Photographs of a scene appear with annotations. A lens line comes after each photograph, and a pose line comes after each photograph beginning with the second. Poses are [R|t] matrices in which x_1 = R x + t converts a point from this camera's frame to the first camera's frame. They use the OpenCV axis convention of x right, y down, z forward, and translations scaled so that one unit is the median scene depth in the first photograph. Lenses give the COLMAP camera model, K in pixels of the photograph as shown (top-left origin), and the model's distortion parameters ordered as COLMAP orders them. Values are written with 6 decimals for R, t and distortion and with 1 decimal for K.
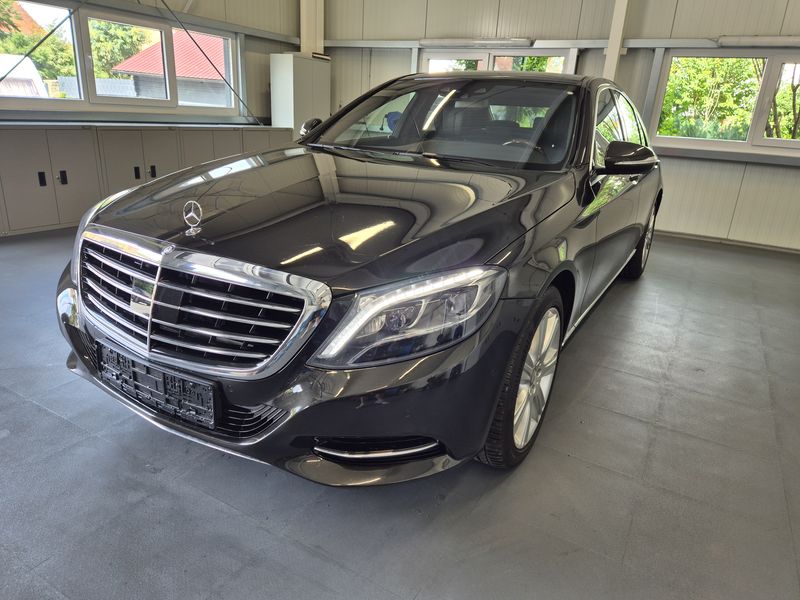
lens RADIAL K [[530.4, 0, 405.9], [0, 530.4, 308.0], [0, 0, 1]] dist [0.057751, -0.059773]
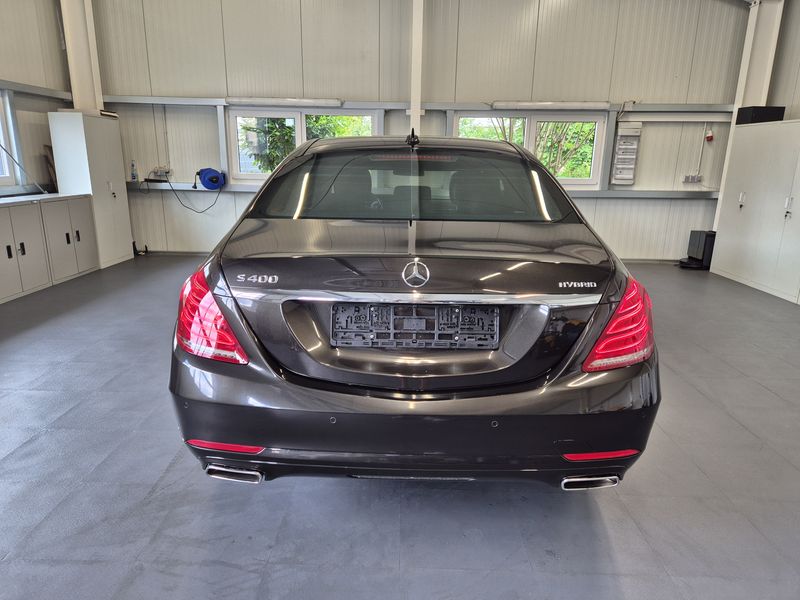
lens RADIAL K [[534.0, 0, 399.2], [0, 534.0, 311.5], [0, 0, 1]] dist [0.056118, -0.057671]
pose [[0.878116, -0.172077, 0.446432, -0.206458], [0.198898, 0.979927, -0.013513, -0.037412], [-0.435146, 0.100660, 0.894716, 0.009900]]
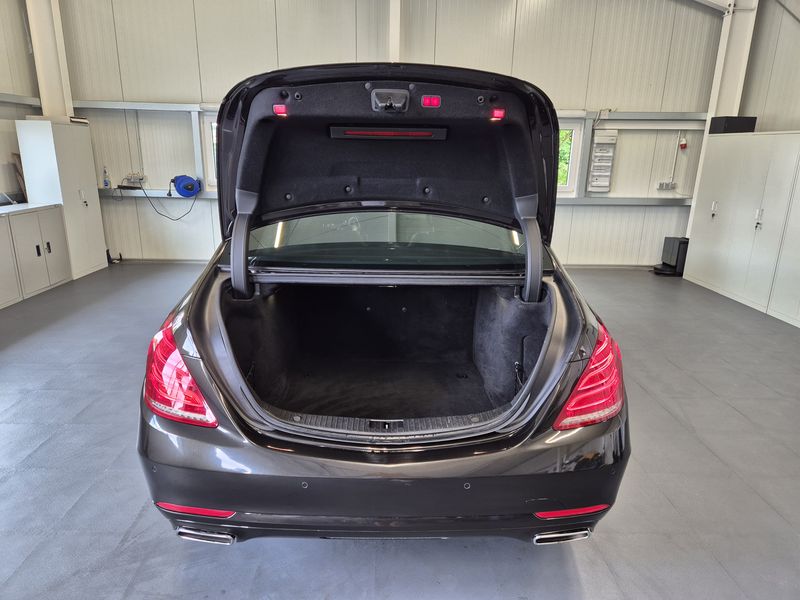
lens RADIAL K [[531.1, 0, 398.5], [0, 531.1, 313.3], [0, 0, 1]] dist [0.055716, -0.058155]
pose [[0.861866, -0.188796, 0.470684, -0.194469], [0.206332, 0.978373, 0.014622, -0.069697], [-0.463265, 0.084515, 0.882181, 0.007469]]
